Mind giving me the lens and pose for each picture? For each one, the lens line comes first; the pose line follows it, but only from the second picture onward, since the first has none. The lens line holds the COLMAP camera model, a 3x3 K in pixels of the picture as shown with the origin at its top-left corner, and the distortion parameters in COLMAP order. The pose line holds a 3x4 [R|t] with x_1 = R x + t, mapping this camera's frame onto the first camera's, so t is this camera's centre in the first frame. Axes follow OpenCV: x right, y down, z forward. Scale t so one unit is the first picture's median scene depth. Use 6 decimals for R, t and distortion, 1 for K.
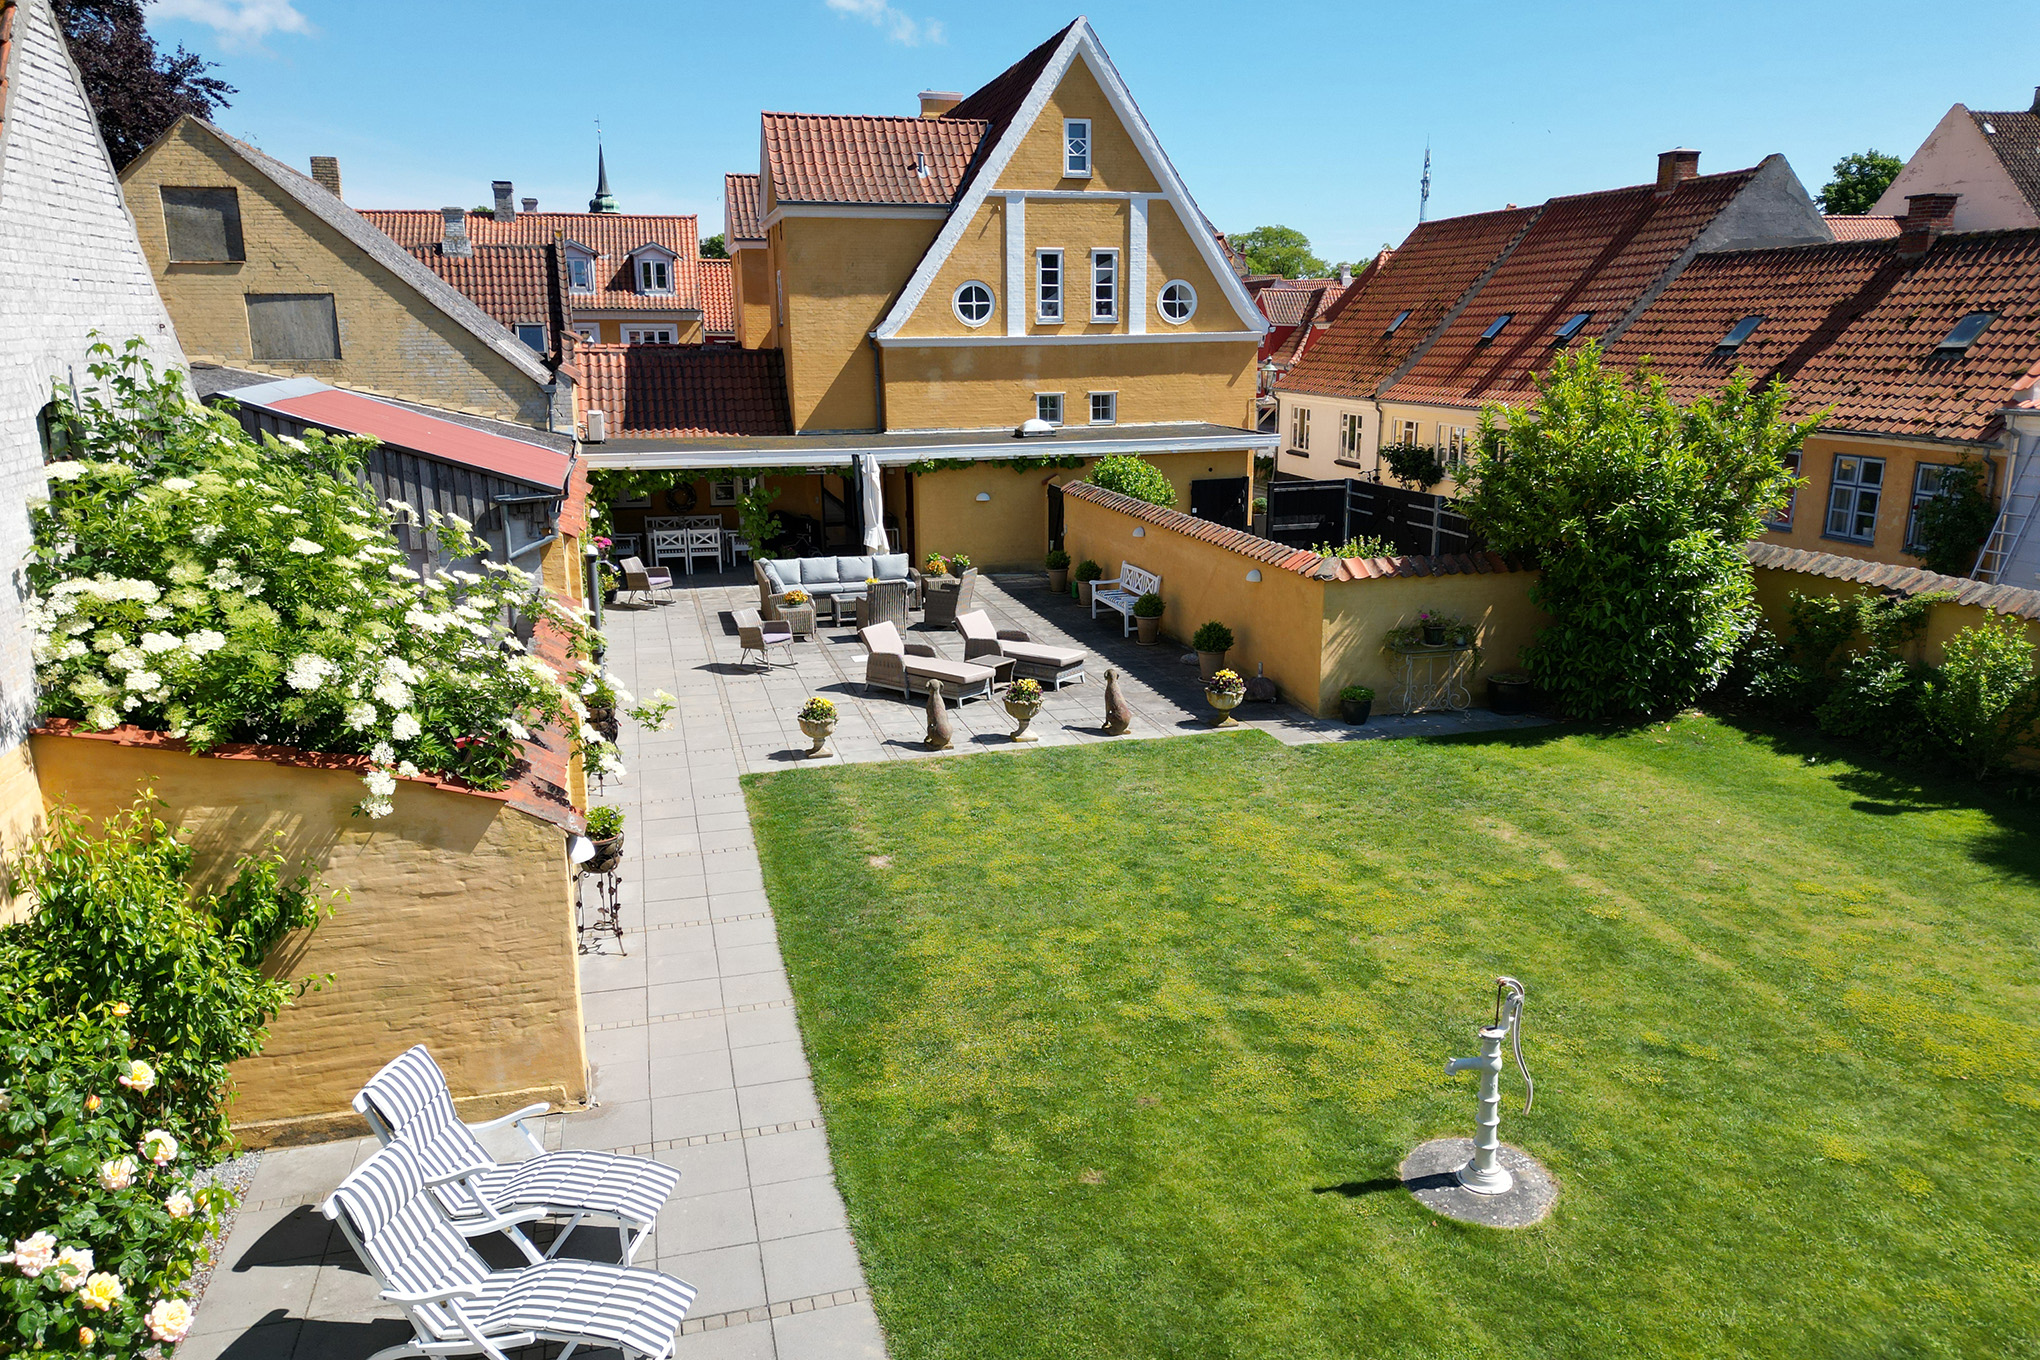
lens RADIAL K [[1421.9, 0, 1020.0], [0, 1421.9, 680.0], [0, 0, 1]] dist [0.095397, -0.112344]
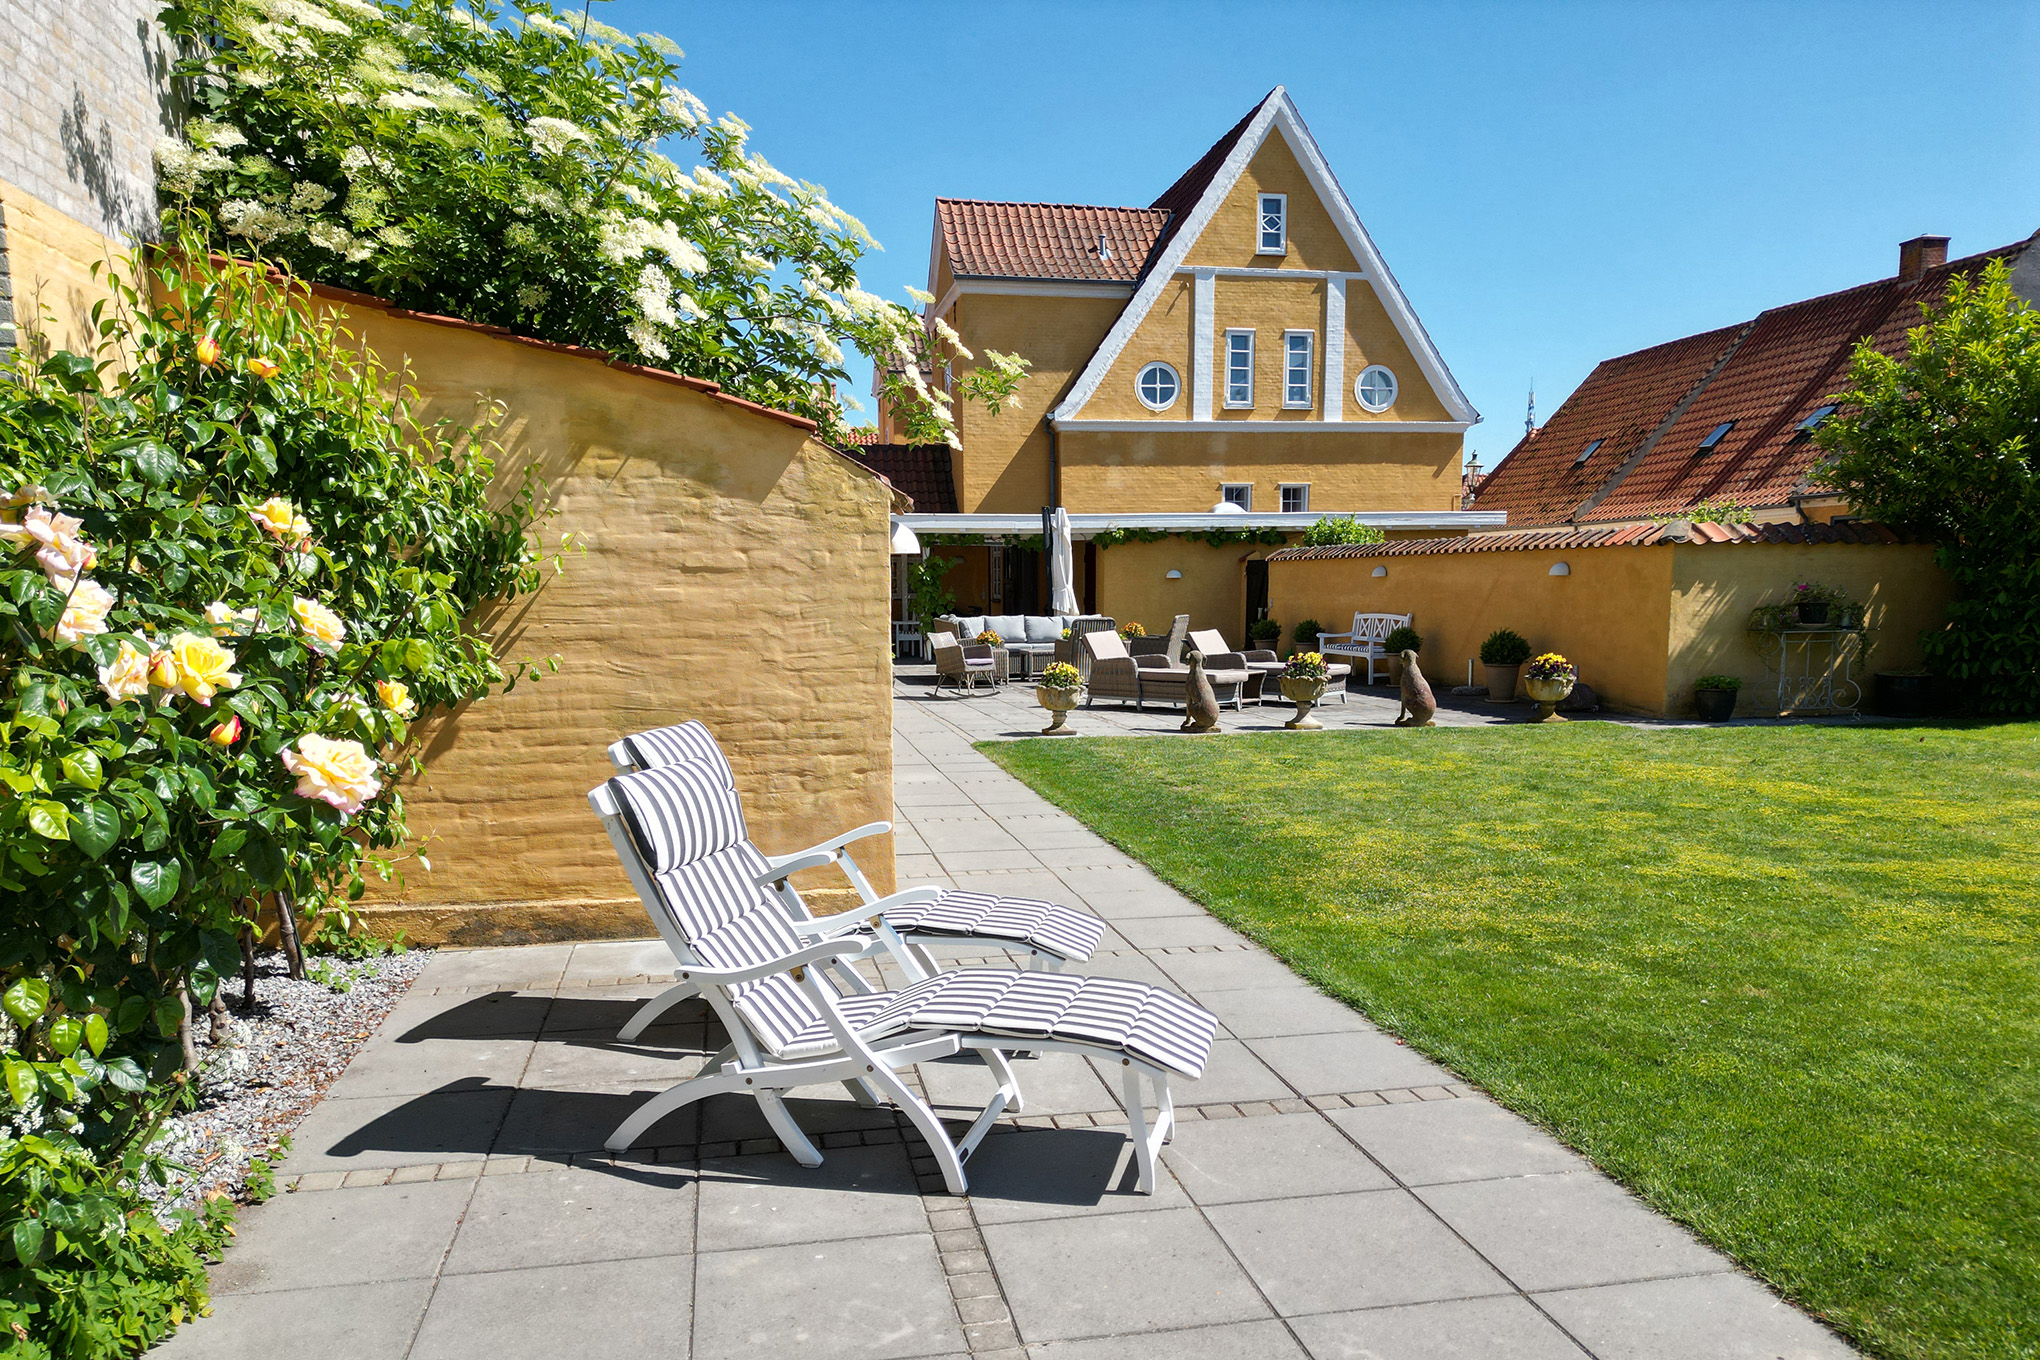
lens RADIAL K [[1429.0, 0, 1026.8], [0, 1429.0, 761.0], [0, 0, 1]] dist [0.073335, -0.061934]
pose [[0.998134, 0.012123, -0.059844, -0.065218], [-0.018779, 0.993537, -0.111947, 0.095235], [0.058101, 0.112862, 0.991911, 0.107182]]
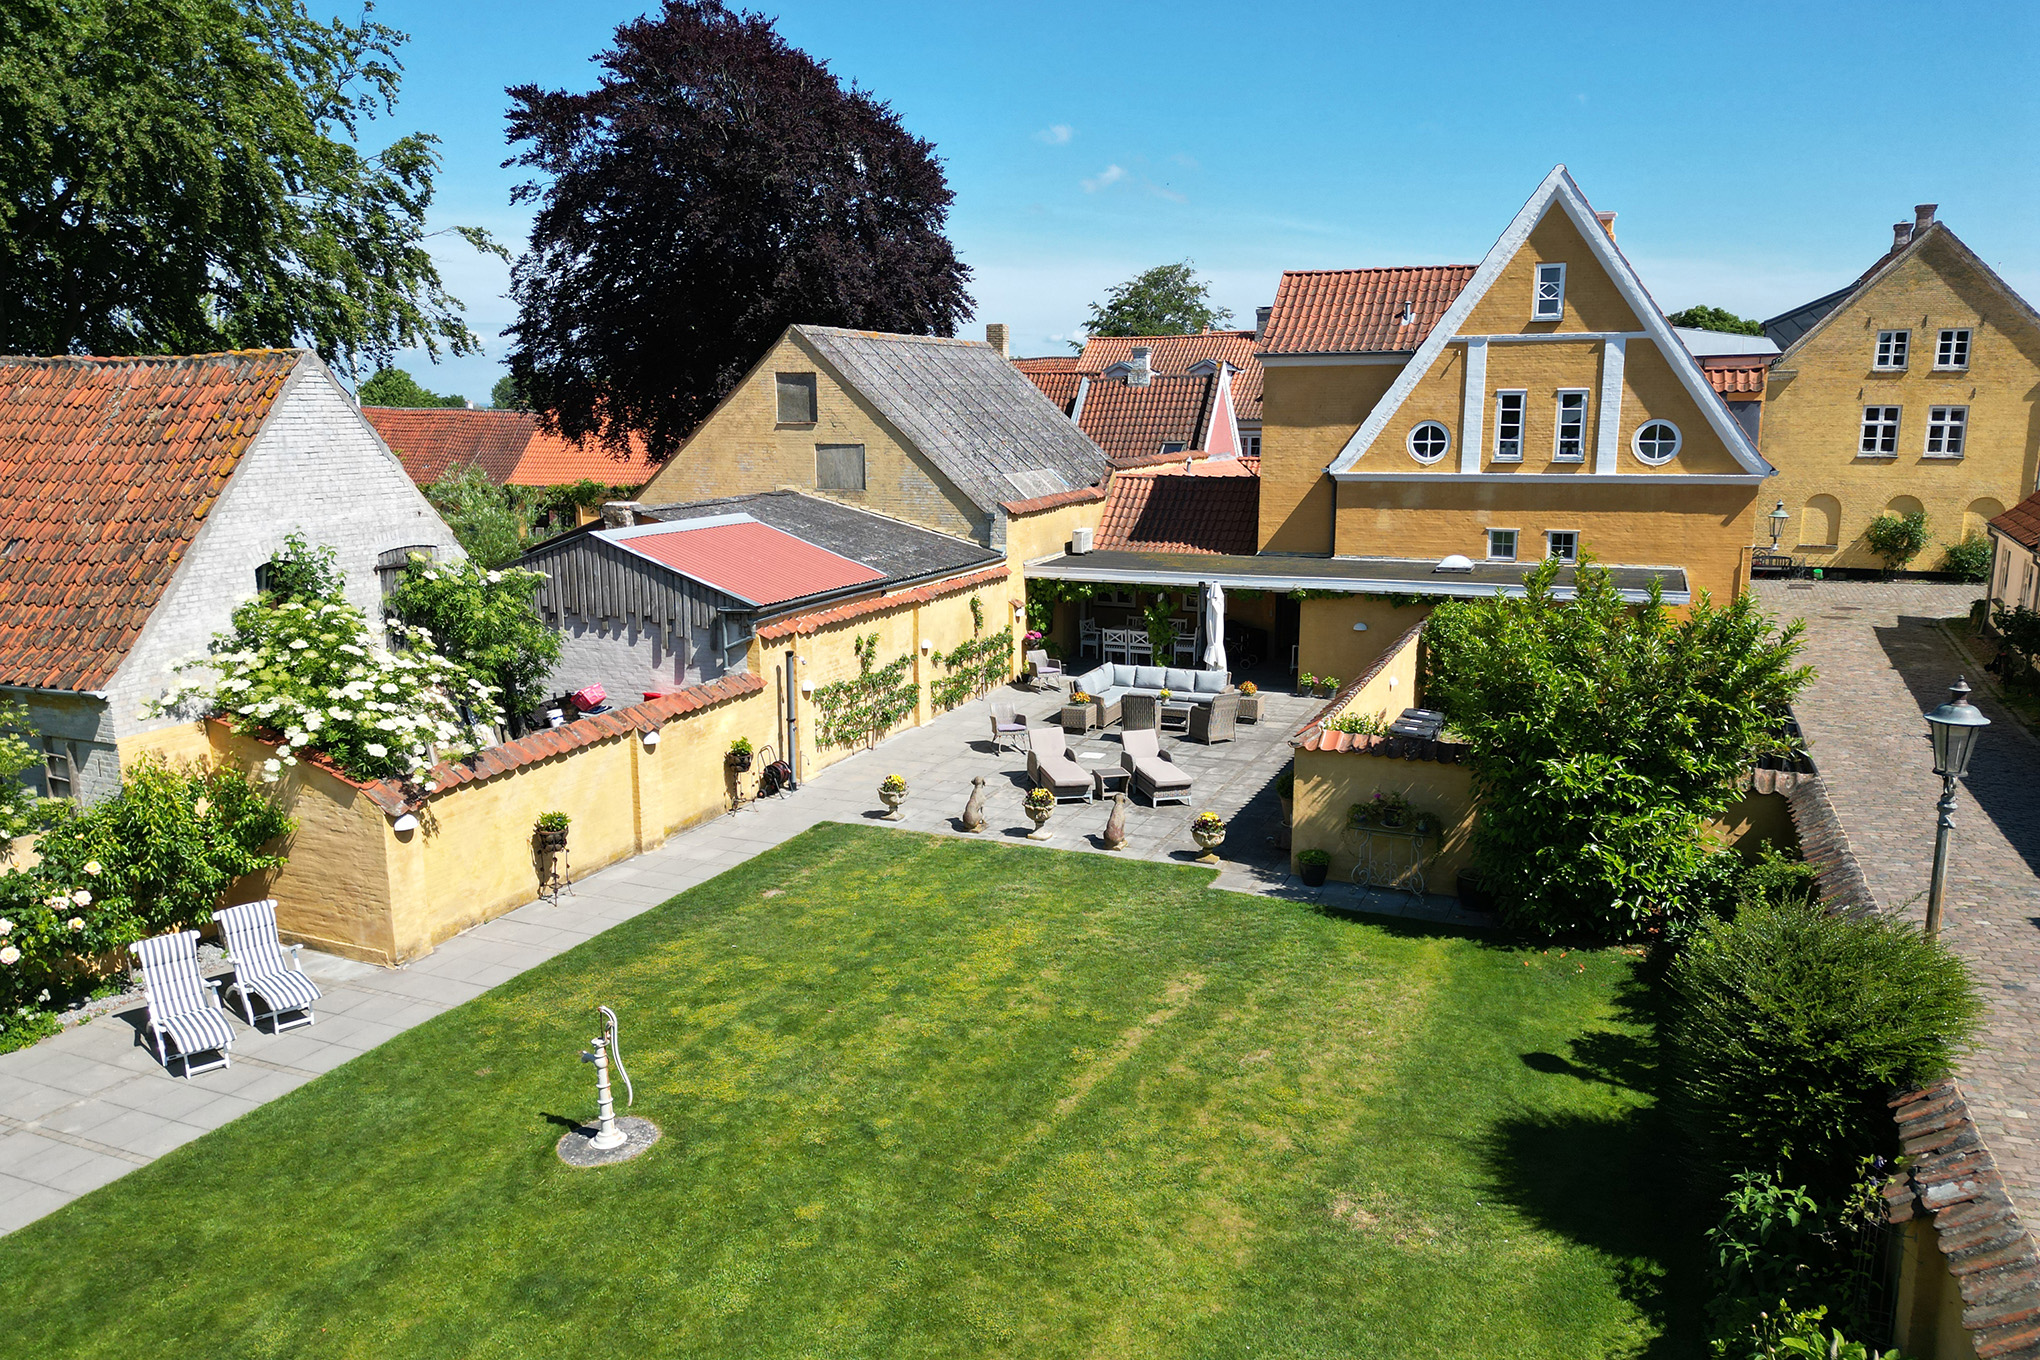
lens RADIAL K [[1421.9, 0, 1020.0], [0, 1421.9, 680.0], [0, 0, 1]] dist [0.095397, -0.112344]
pose [[0.784098, 0.122863, -0.608355, 0.437147], [-0.150165, 0.988642, 0.006121, -0.059291], [0.602197, 0.086554, 0.793642, 0.005565]]
